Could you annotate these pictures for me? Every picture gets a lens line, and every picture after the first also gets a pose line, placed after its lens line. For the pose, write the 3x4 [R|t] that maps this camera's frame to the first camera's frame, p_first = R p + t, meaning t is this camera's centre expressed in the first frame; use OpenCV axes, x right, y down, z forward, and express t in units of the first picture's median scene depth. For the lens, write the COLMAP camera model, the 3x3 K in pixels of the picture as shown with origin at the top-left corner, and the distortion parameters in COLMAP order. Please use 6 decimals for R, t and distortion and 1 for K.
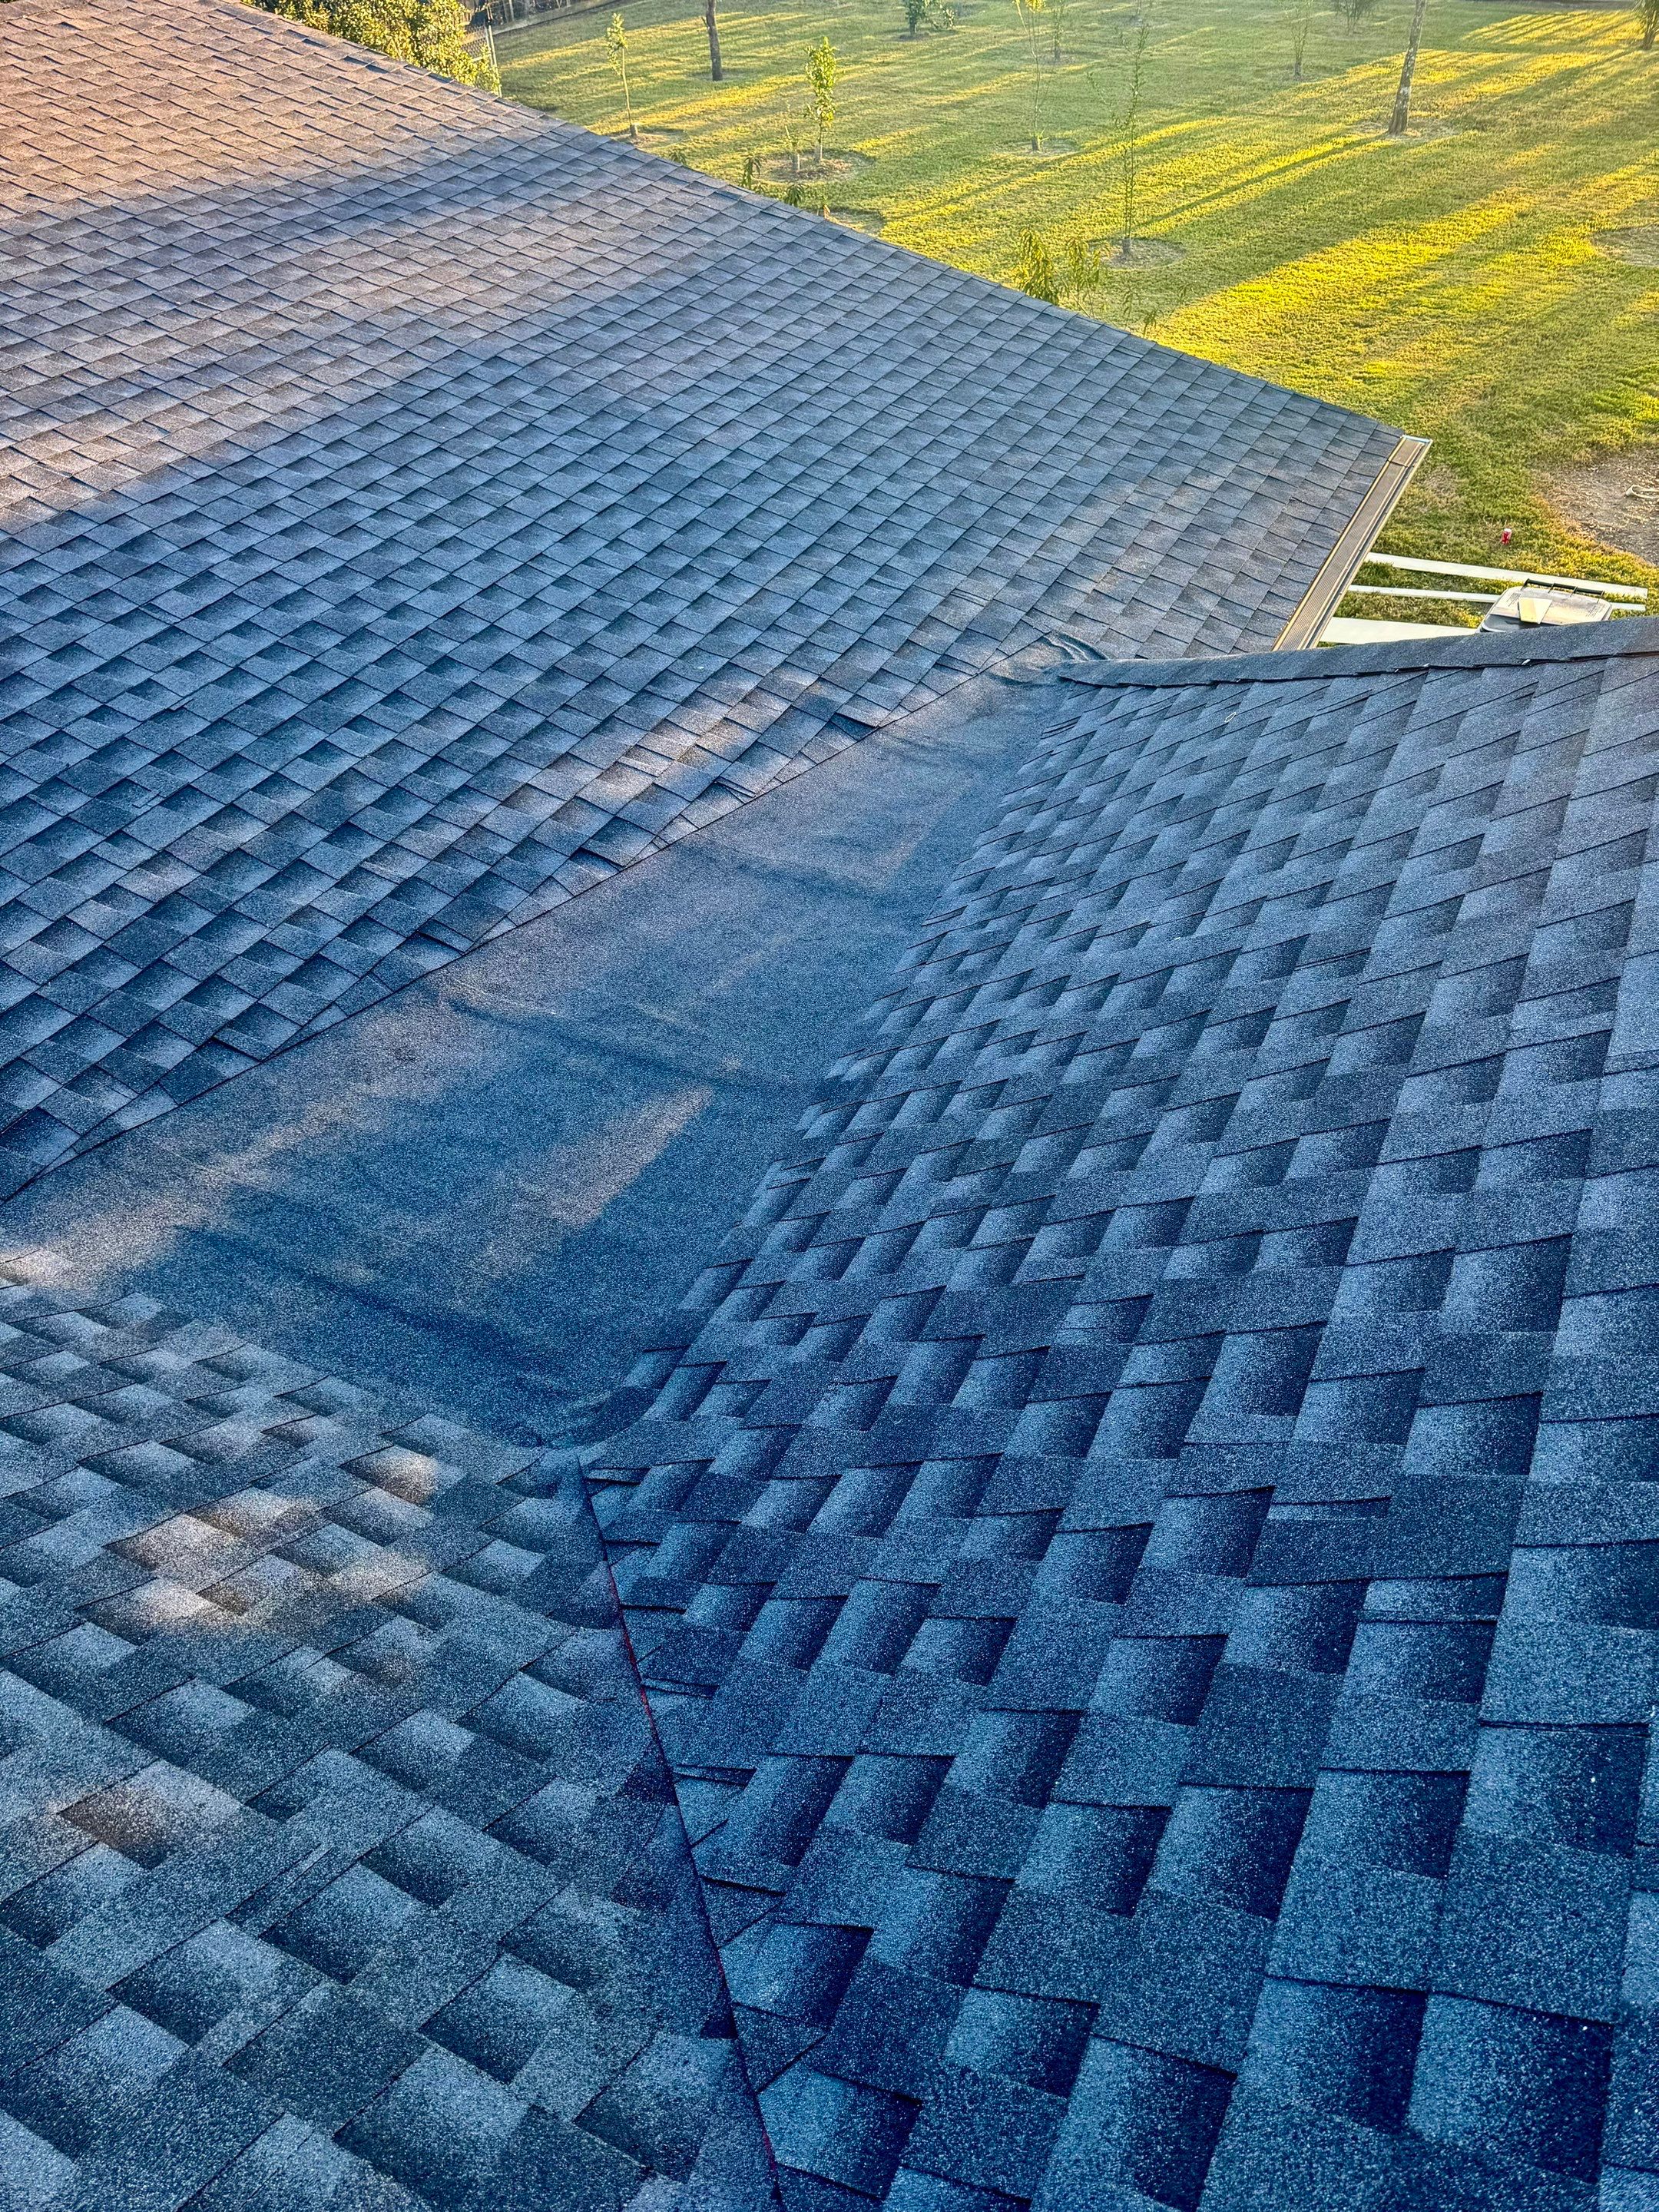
lens RADIAL K [[1552.6, 0, 861.4], [0, 1552.6, 1112.4], [0, 0, 1]] dist [0.030056, -0.041658]
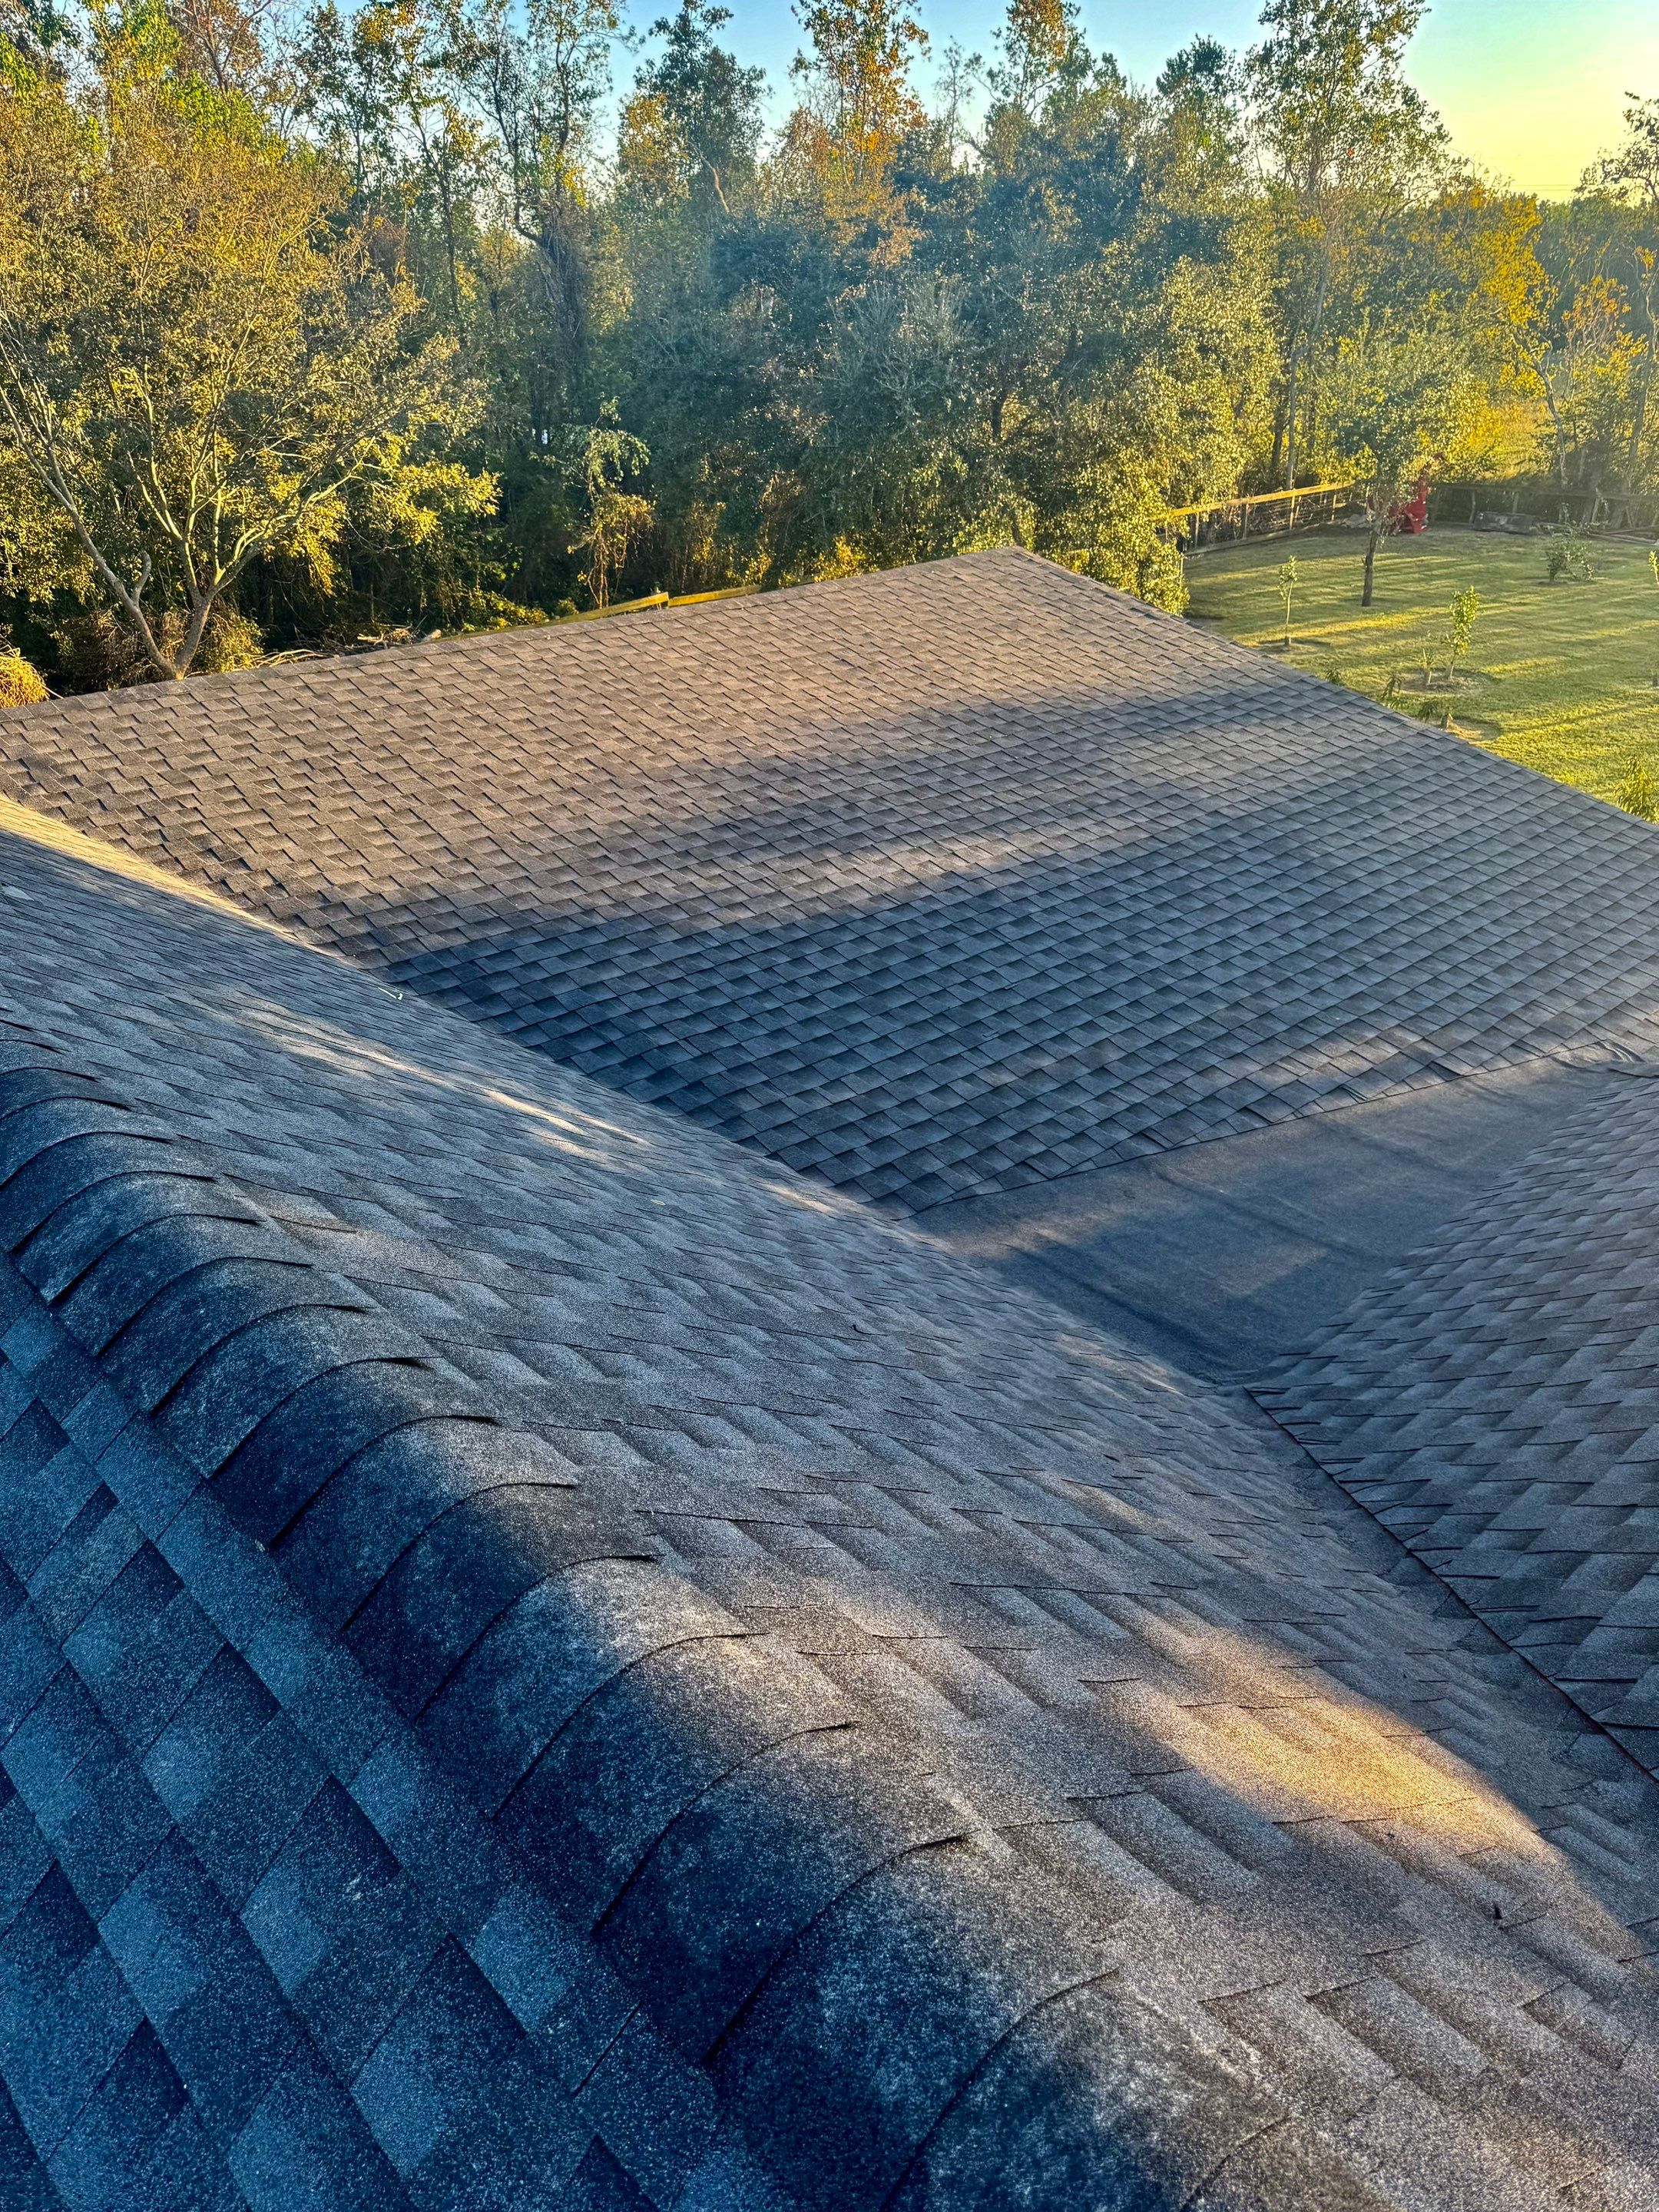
lens RADIAL K [[1536.2, 0, 803.4], [0, 1536.2, 1113.1], [0, 0, 1]] dist [0.084167, -0.115392]
pose [[0.921795, 0.181002, -0.342829, -0.050679], [-0.259636, 0.944935, -0.199216, 0.223204], [0.287892, 0.272647, 0.918031, -0.472903]]
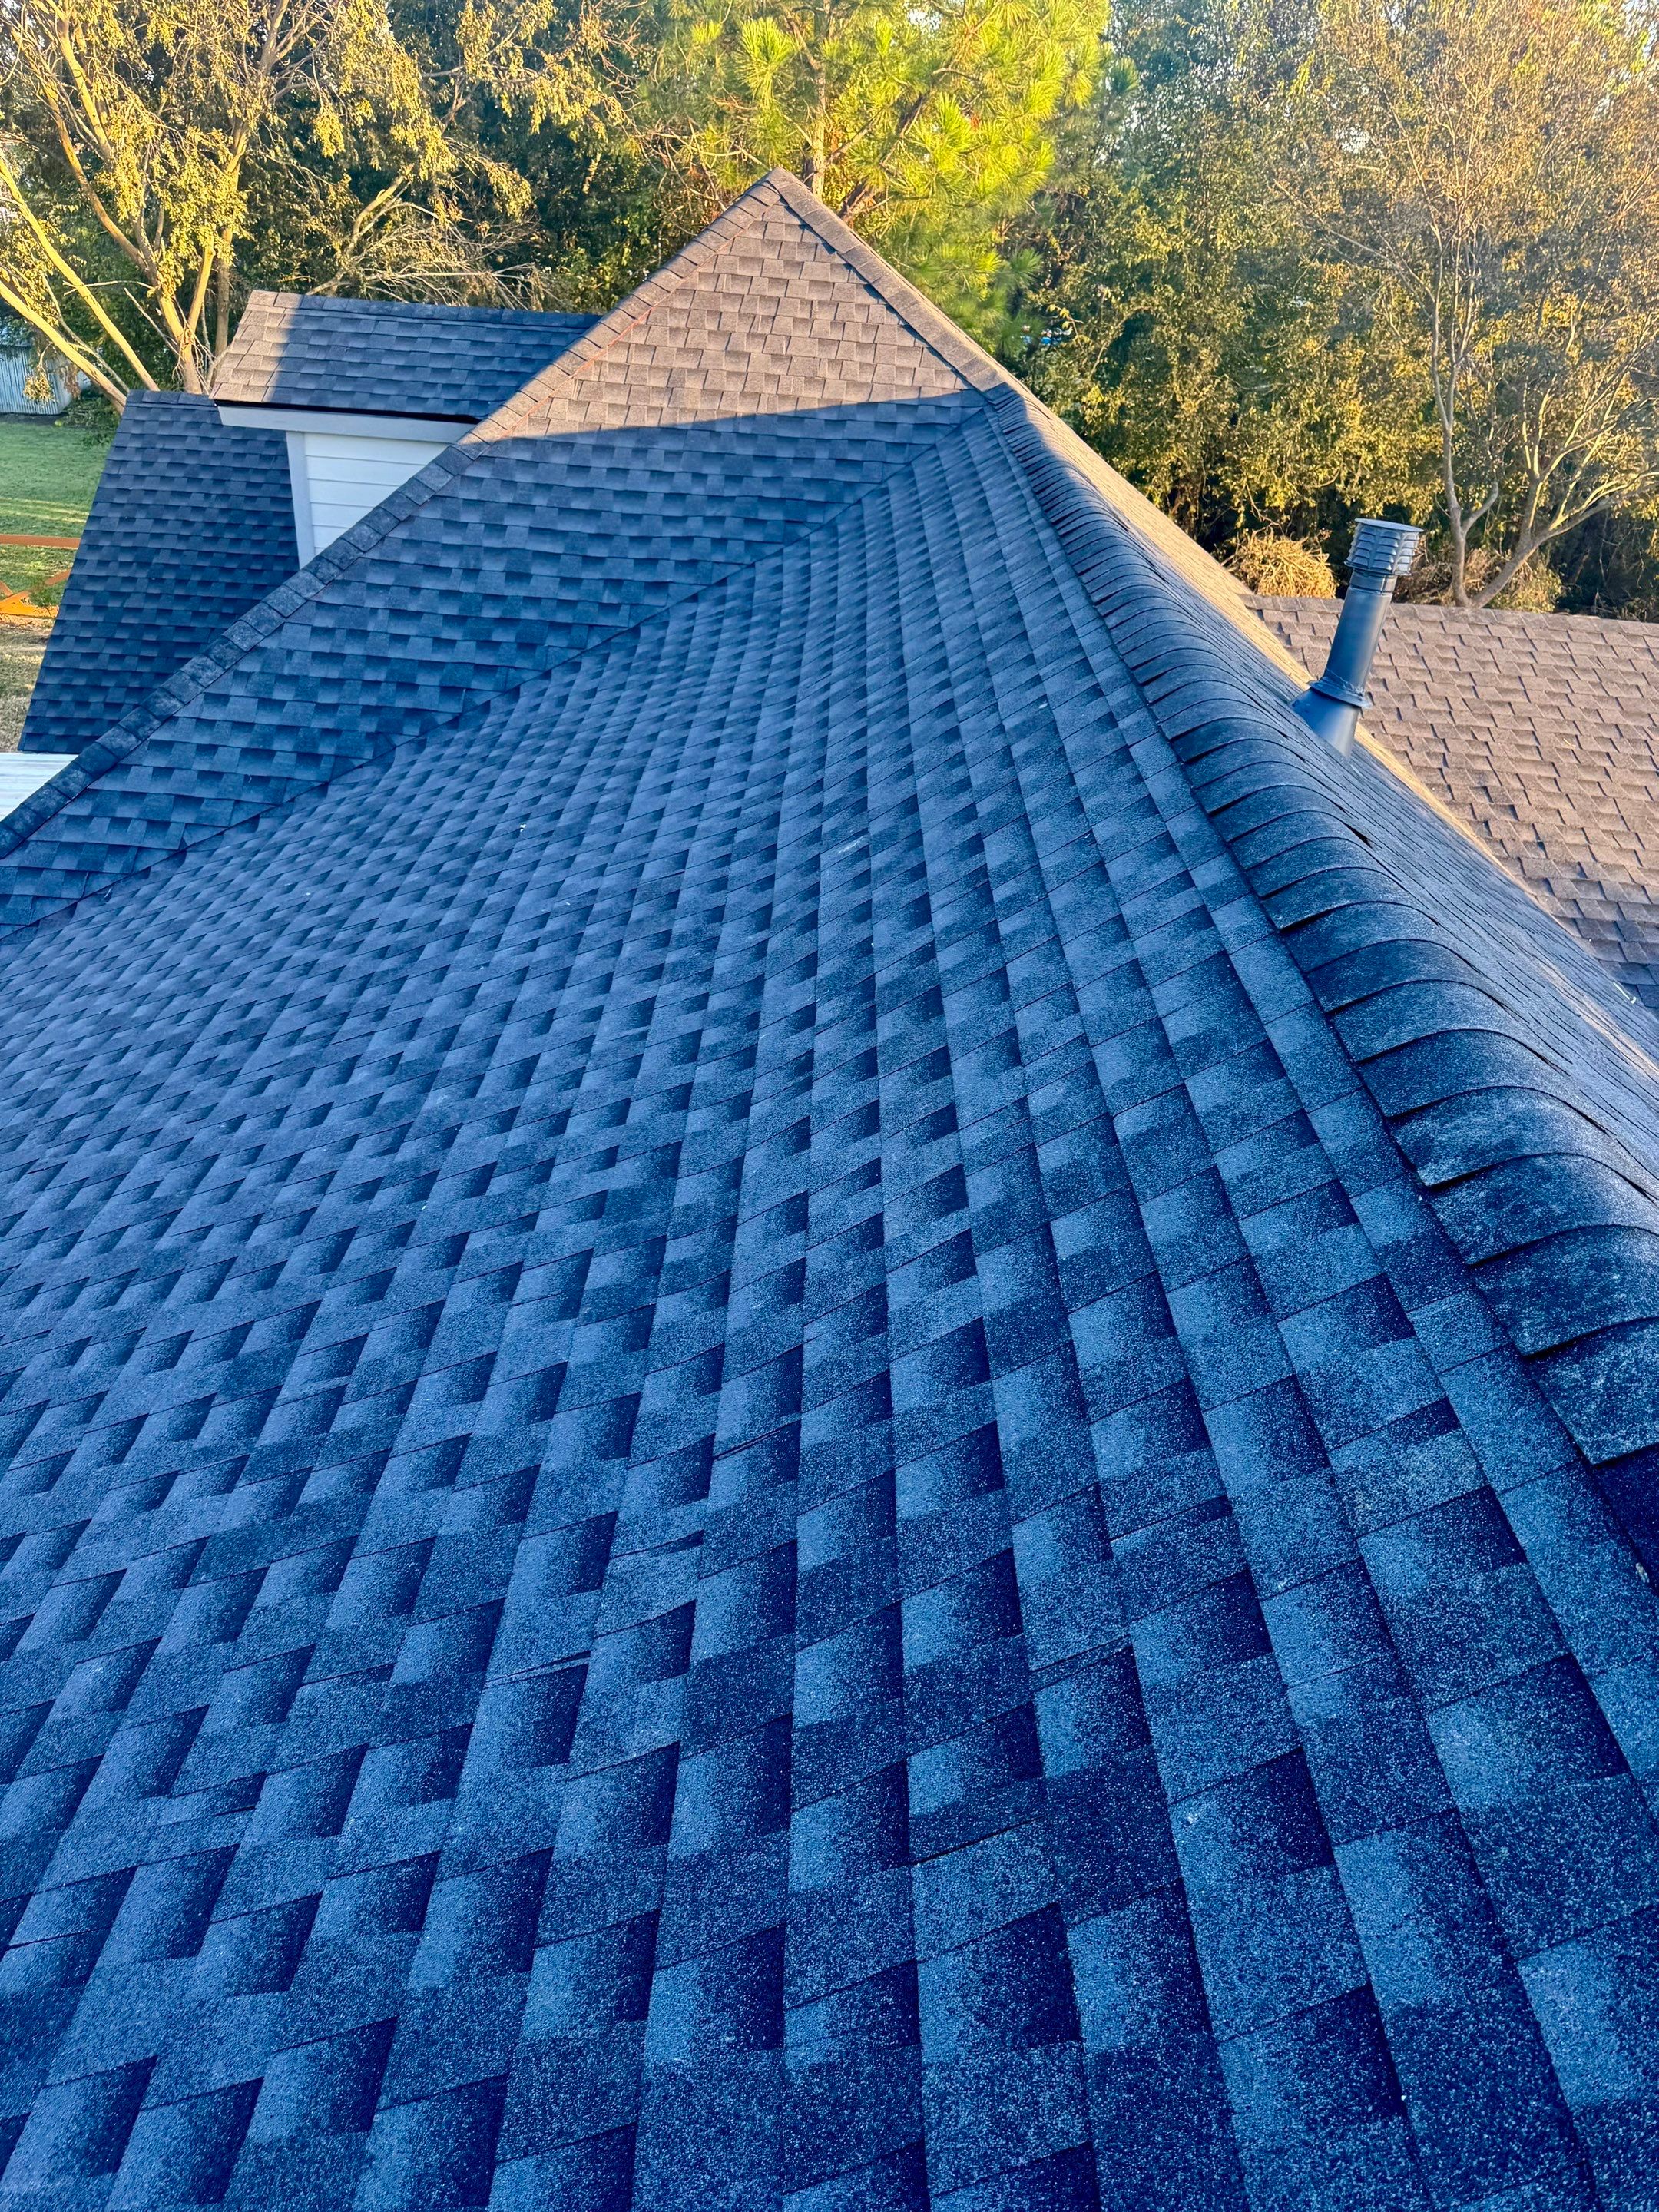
lens RADIAL K [[1542.6, 0, 848.0], [0, 1542.6, 1103.4], [0, 0, 1]] dist [0.062684, -0.063422]
pose [[0.414561, 0.497227, -0.762171, -0.138037], [-0.666711, 0.735995, 0.117512, 0.272251], [0.619384, 0.459431, 0.636621, -0.480805]]
